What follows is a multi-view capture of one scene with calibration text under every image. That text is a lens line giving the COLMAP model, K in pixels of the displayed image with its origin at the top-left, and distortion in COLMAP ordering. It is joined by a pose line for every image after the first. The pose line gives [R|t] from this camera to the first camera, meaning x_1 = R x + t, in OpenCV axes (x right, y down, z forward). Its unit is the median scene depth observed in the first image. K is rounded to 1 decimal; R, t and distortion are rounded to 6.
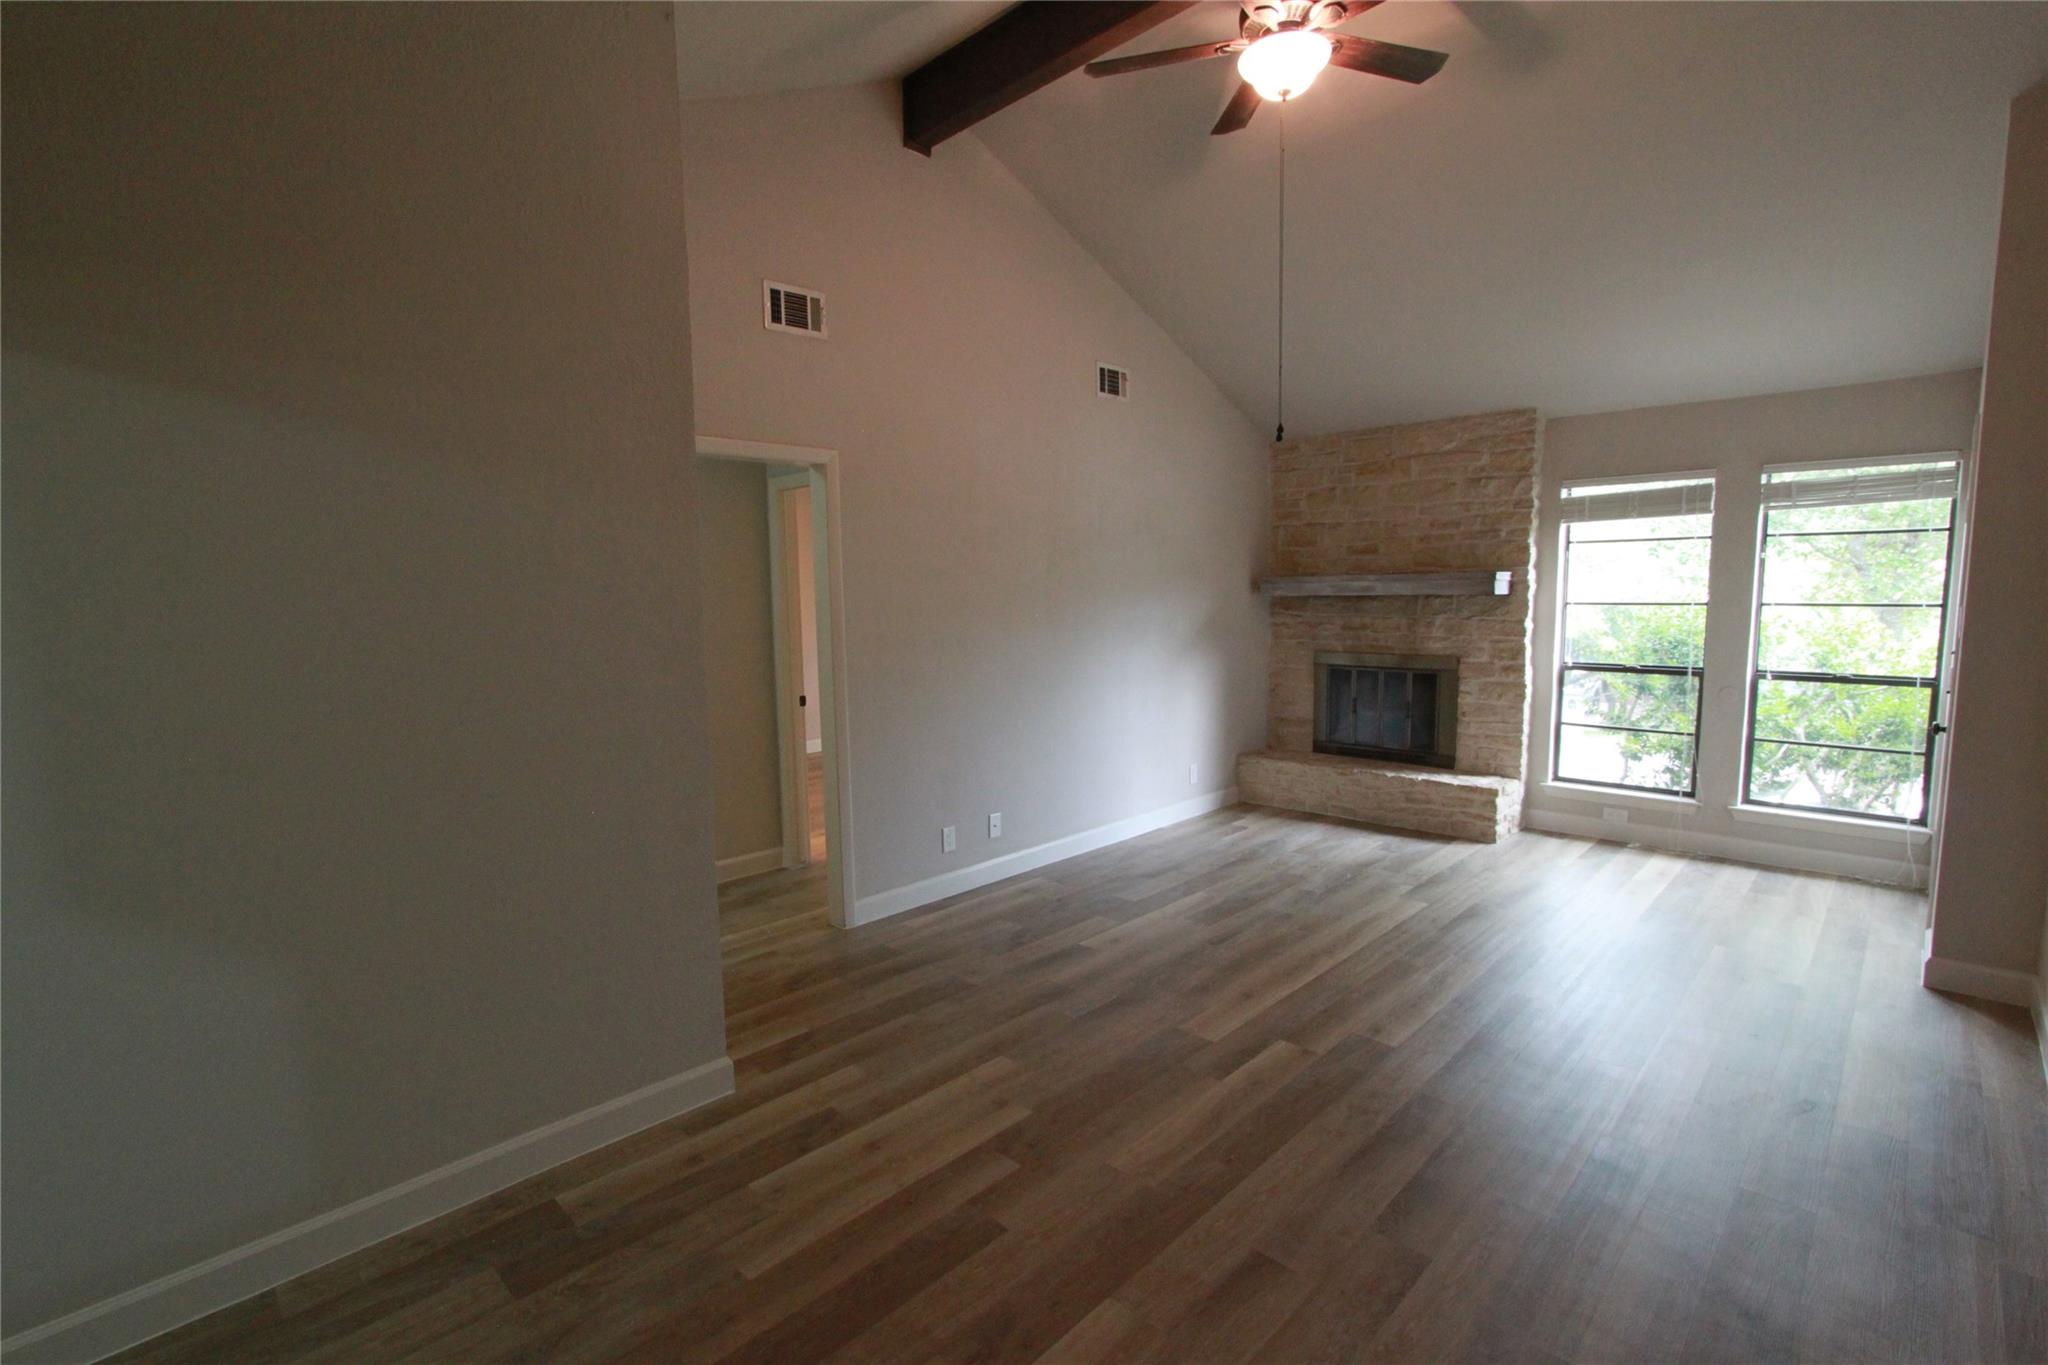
lens RADIAL K [[939.9, 0, 1012.3], [0, 939.9, 690.8], [0, 0, 1]] dist [-0.016530, 0.001590]
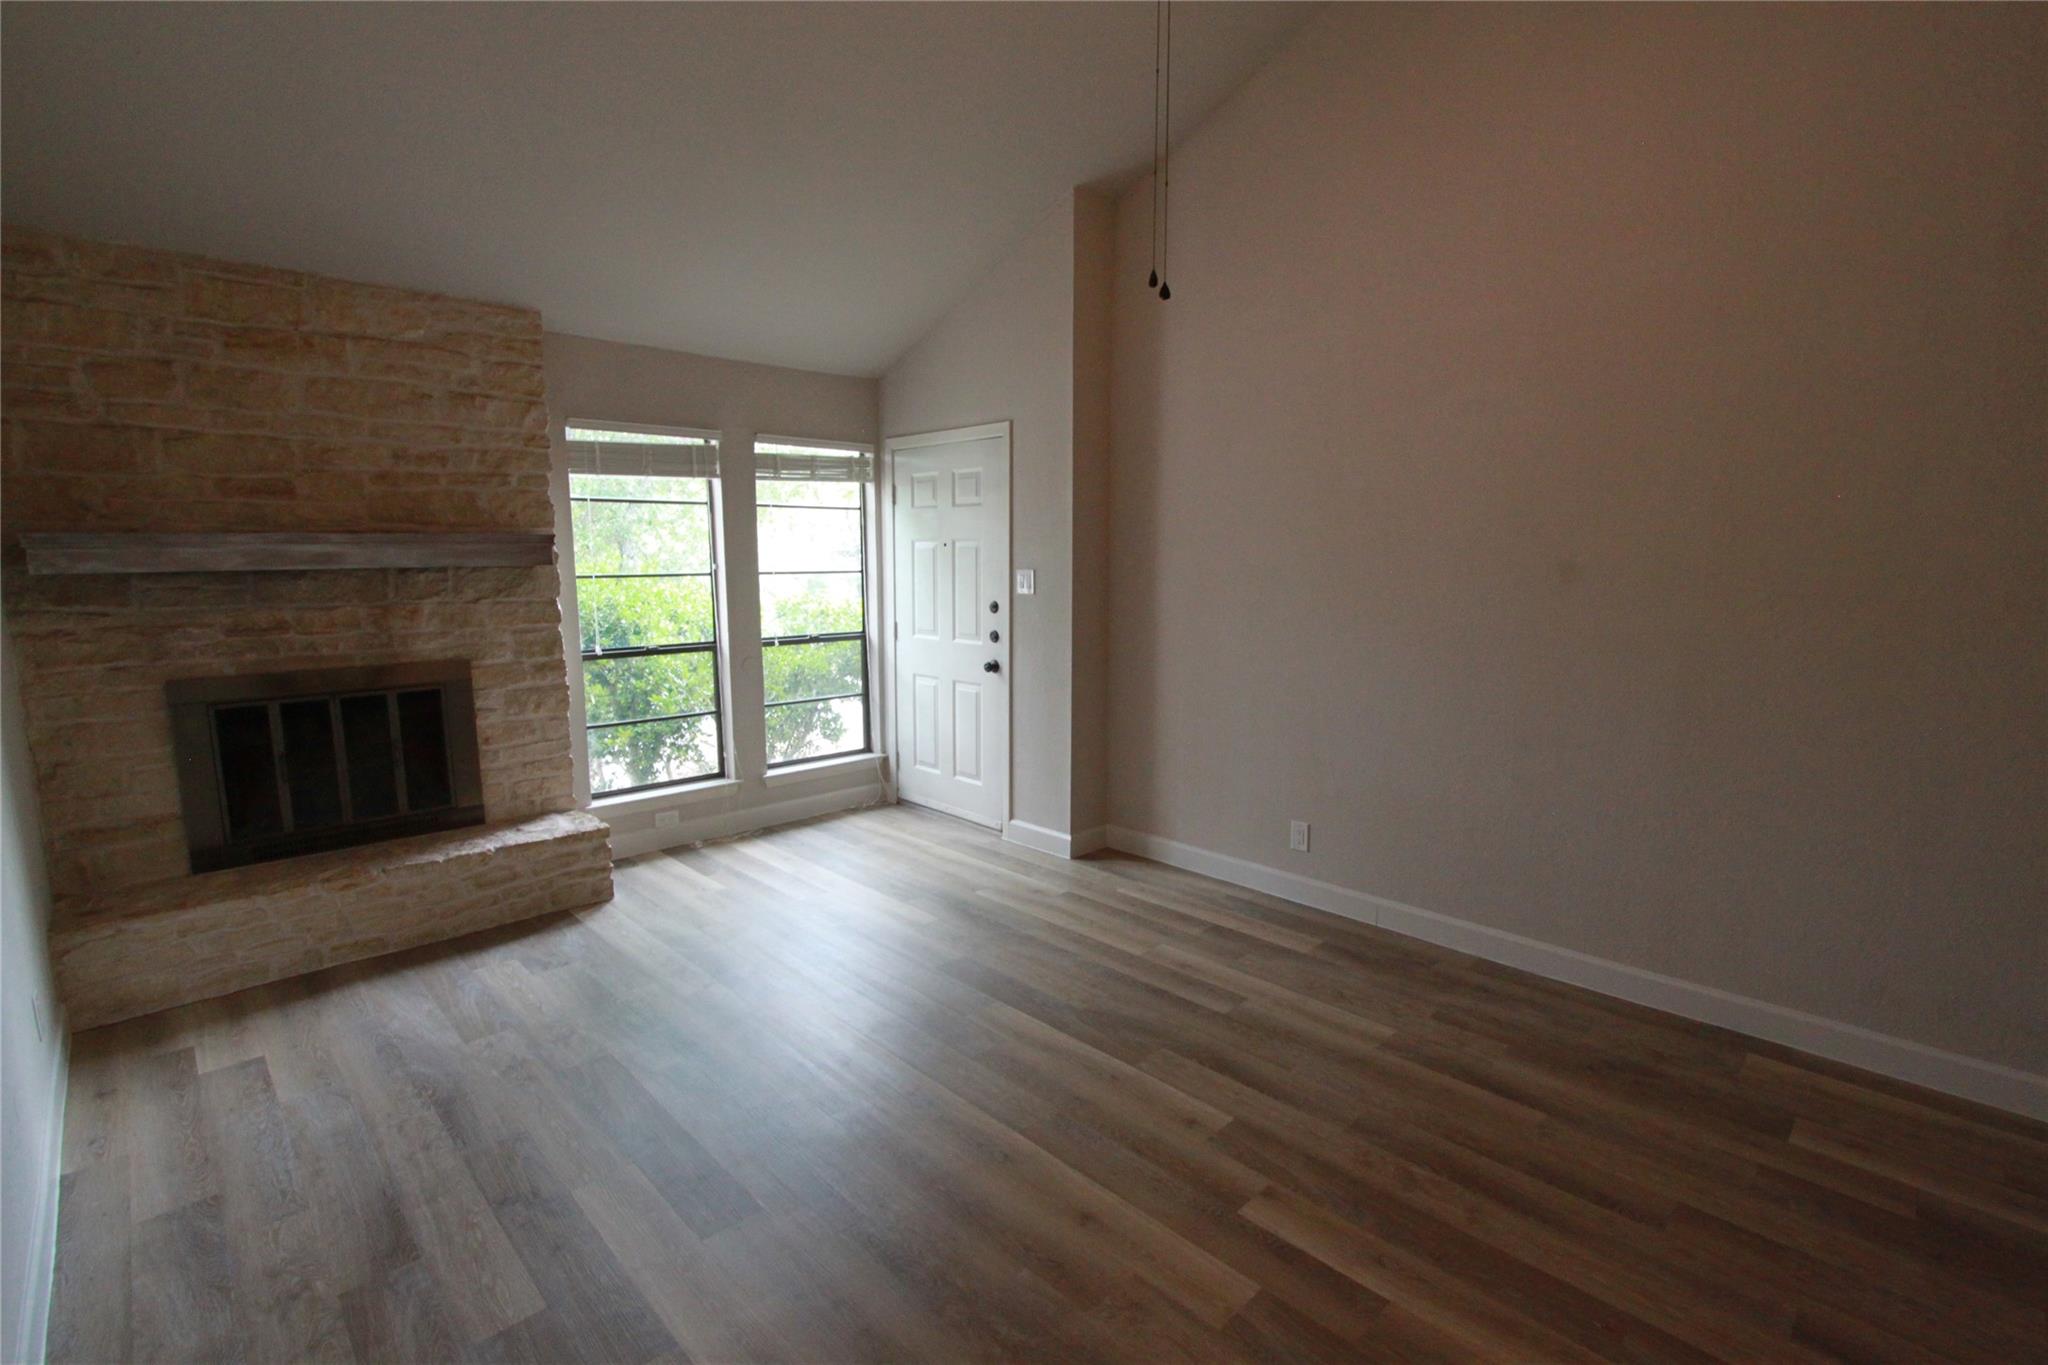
lens RADIAL K [[939.9, 0, 1012.3], [0, 939.9, 690.8], [0, 0, 1]] dist [-0.016530, 0.001590]
pose [[0.028413, -0.133105, 0.990695, -0.197154], [0.110663, 0.985421, 0.129222, -0.062227], [-0.993452, 0.105962, 0.042729, 0.631679]]
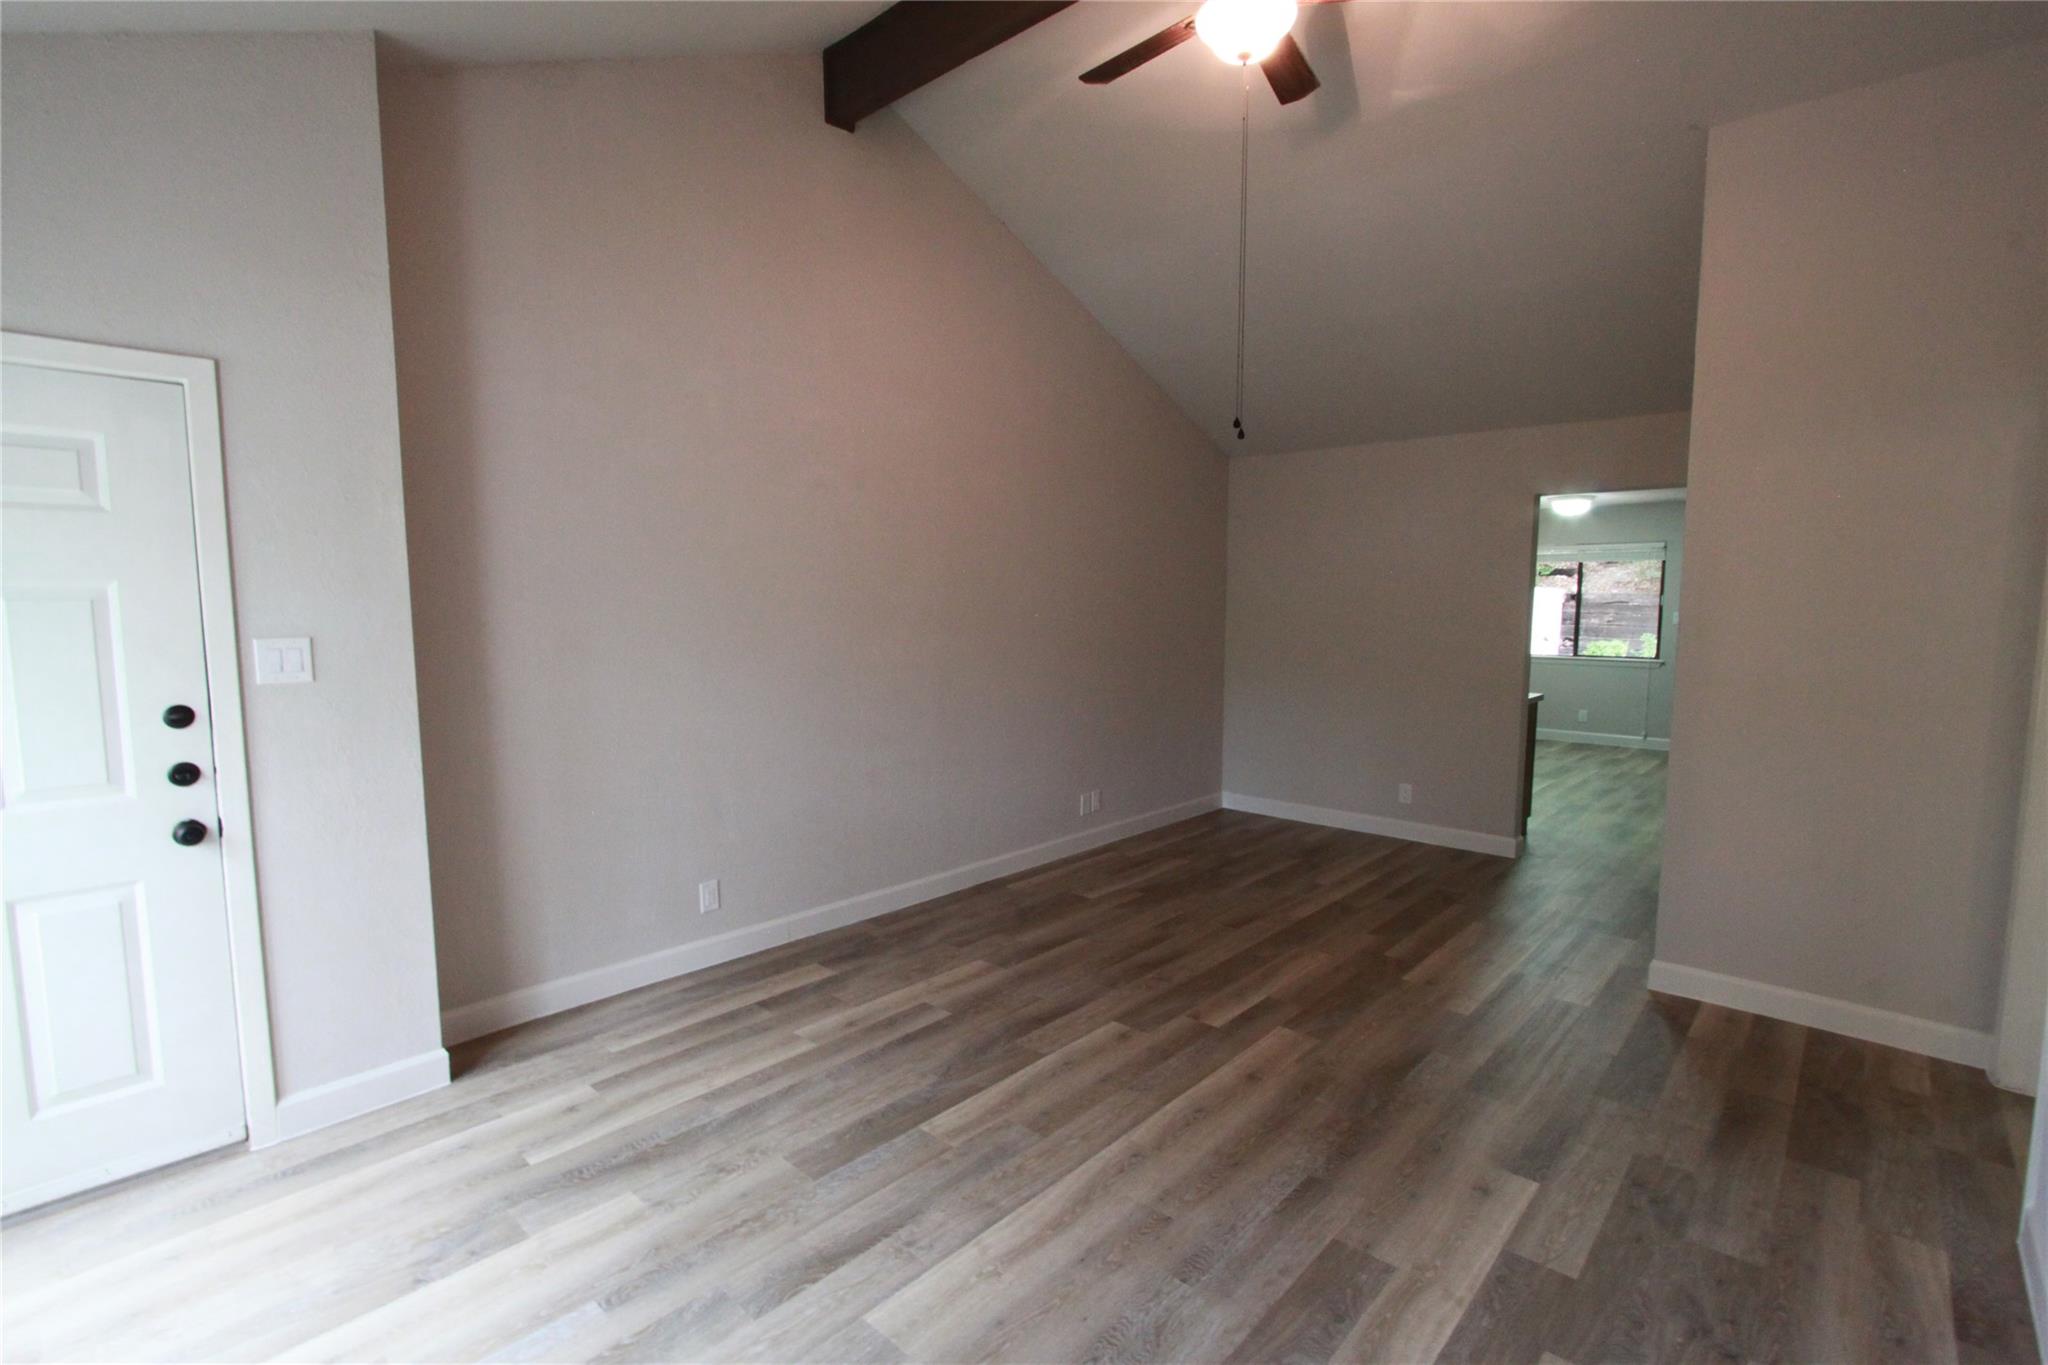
lens RADIAL K [[939.9, 0, 1012.3], [0, 939.9, 690.8], [0, 0, 1]] dist [-0.016530, 0.001590]
pose [[-0.999381, 0.019627, -0.029181, 0.311938], [0.013330, 0.979270, 0.202120, -0.123360], [0.032543, 0.201606, -0.978926, 1.123965]]
